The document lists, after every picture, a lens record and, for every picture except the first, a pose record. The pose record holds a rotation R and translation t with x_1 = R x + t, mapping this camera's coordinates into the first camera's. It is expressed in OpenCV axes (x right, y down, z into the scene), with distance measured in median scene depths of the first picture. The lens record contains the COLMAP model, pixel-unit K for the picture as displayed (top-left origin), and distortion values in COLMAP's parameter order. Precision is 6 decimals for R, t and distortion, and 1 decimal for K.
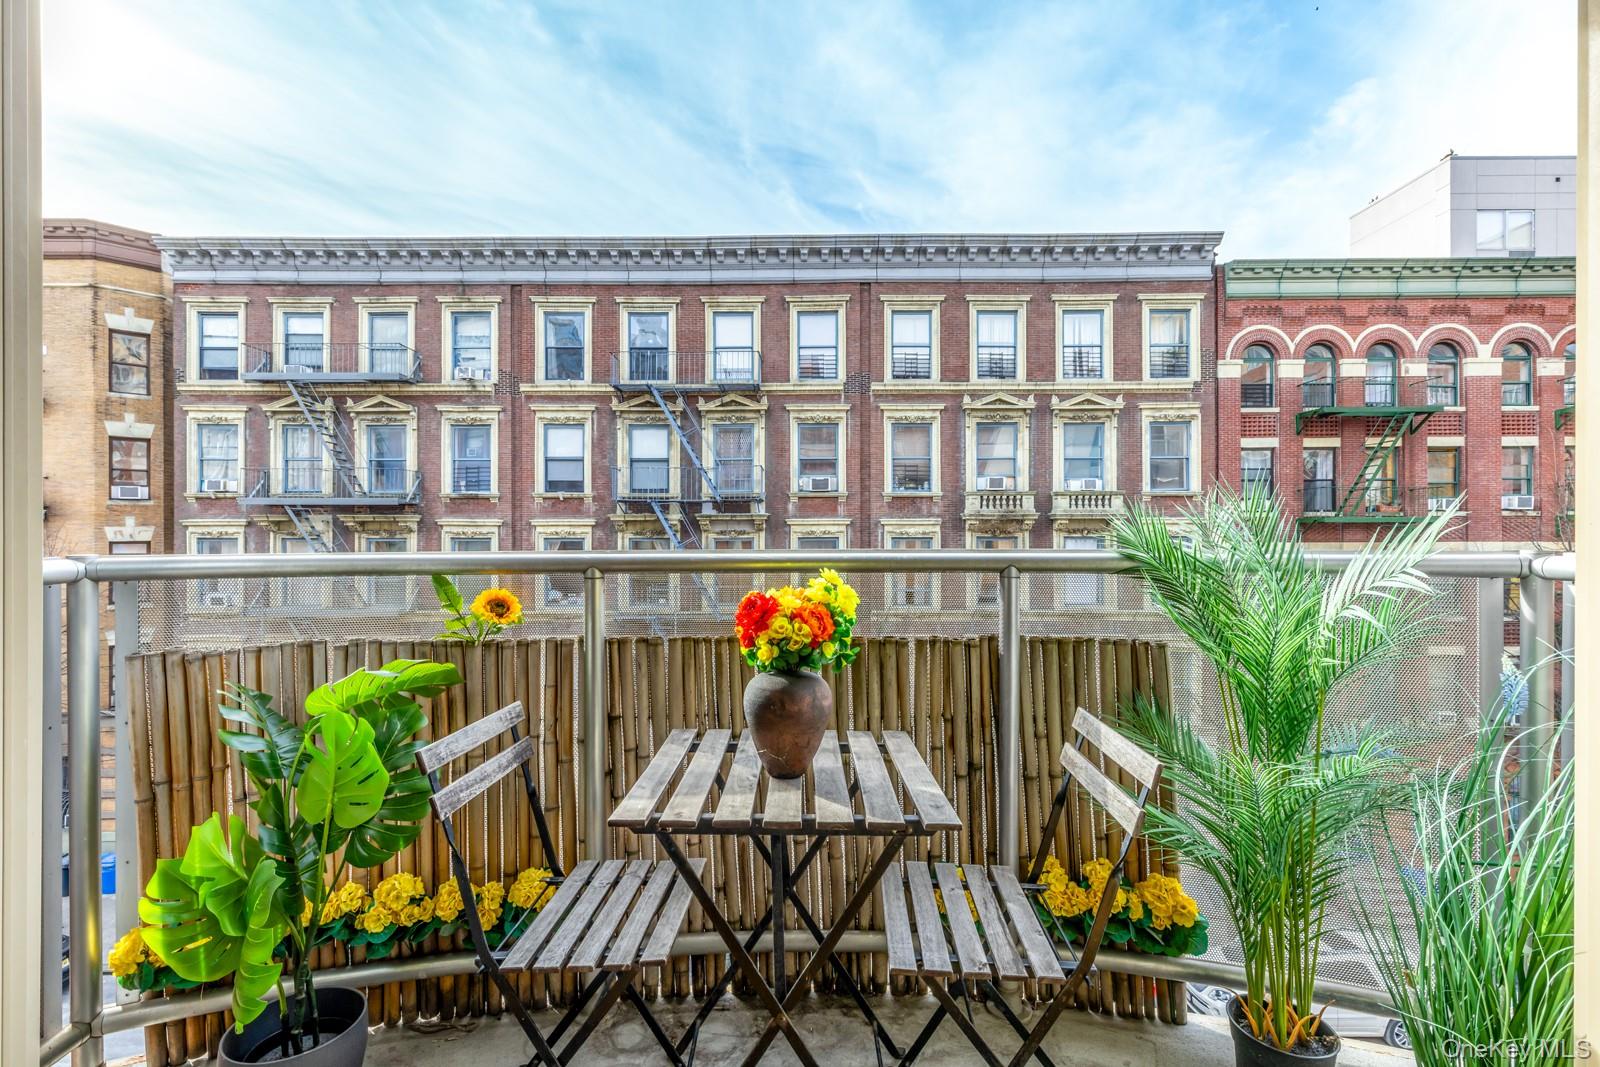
lens RADIAL K [[737.2, 0, 800.0], [0, 737.2, 533.5], [0, 0, 1]] dist [-0.001467, -0.000163]
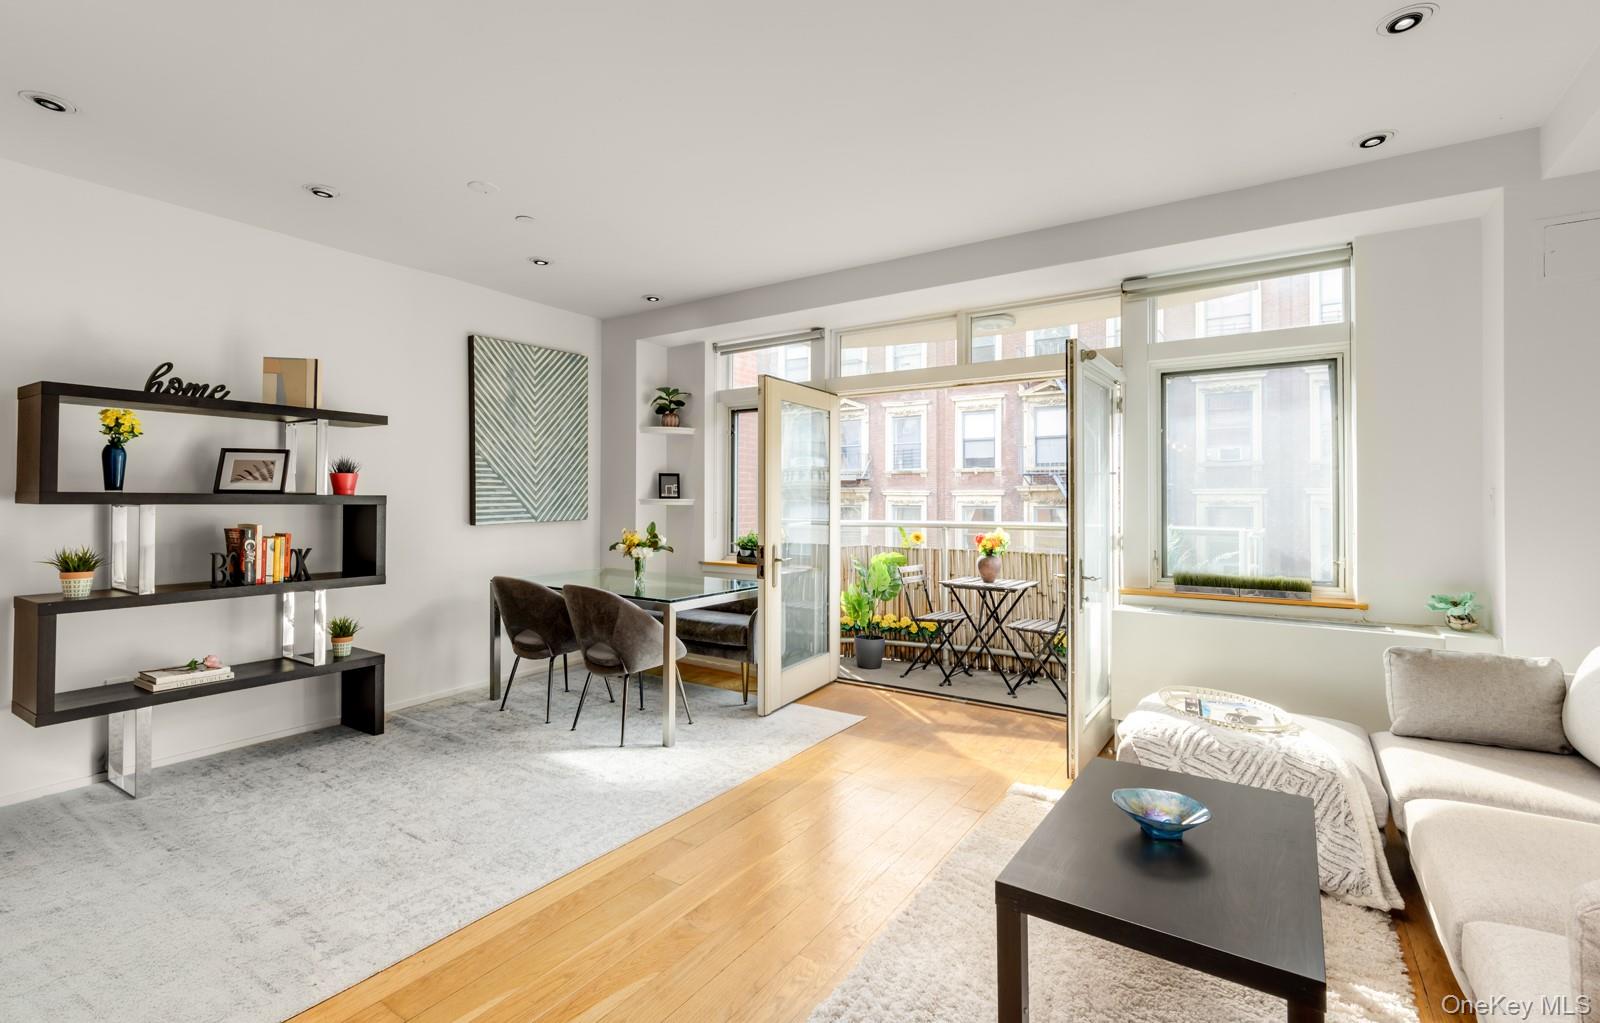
lens RADIAL K [[712.1, 0, 798.5], [0, 712.1, 487.9], [0, 0, 1]] dist [-0.000069, 0.000027]
pose [[0.842243, -0.004783, -0.539077, 0.056109], [-0.003742, 0.999885, -0.014717, -0.004878], [0.539085, 0.014412, 0.842128, -0.128587]]
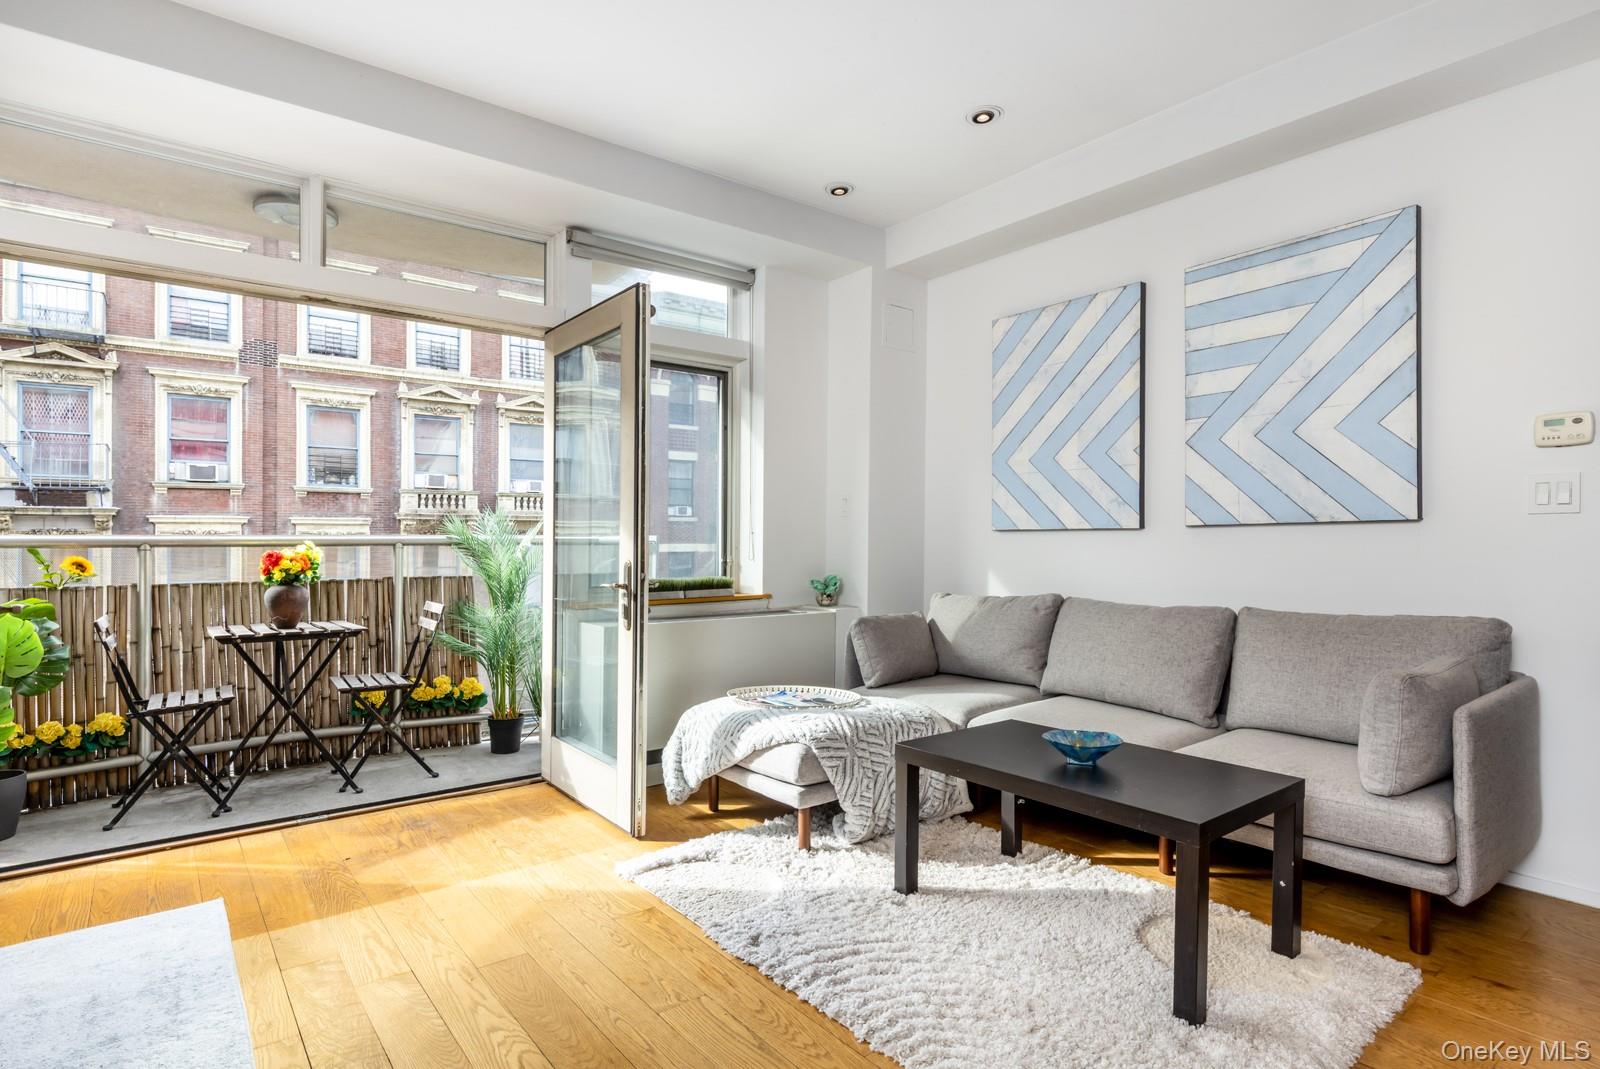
lens RADIAL K [[821.7, 0, 800.0], [0, 821.7, 534.5], [0, 0, 1]] dist [0.002752, 0.001131]
pose [[0.784583, 0.004815, 0.620005, -0.018032], [-0.003230, 0.999988, -0.003678, 0.001648], [-0.620015, 0.000883, 0.784589, -0.103020]]
